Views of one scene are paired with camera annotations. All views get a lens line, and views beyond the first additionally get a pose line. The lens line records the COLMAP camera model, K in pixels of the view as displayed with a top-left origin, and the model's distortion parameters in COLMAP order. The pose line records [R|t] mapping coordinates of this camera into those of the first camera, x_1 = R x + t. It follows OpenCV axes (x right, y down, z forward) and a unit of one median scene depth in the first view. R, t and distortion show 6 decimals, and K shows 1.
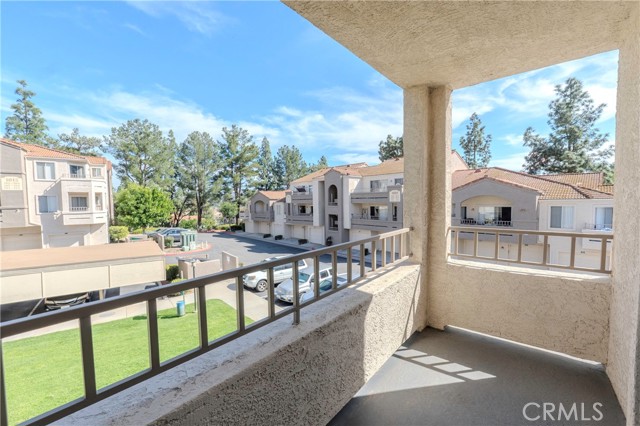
lens RADIAL K [[265.1, 0, 316.8], [0, 265.1, 214.8], [0, 0, 1]] dist [-0.011034, 0.001554]
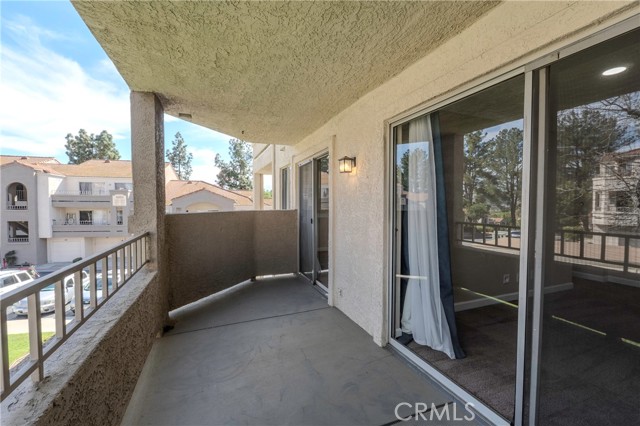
lens RADIAL K [[265.1, 0, 319.7], [0, 265.1, 211.7], [0, 0, 1]] dist [-0.011034, 0.001554]
pose [[0.467959, -0.003543, 0.883743, -0.198363], [0.034915, 0.999285, -0.014481, 0.012226], [-0.883060, 0.037632, 0.467749, -0.125880]]
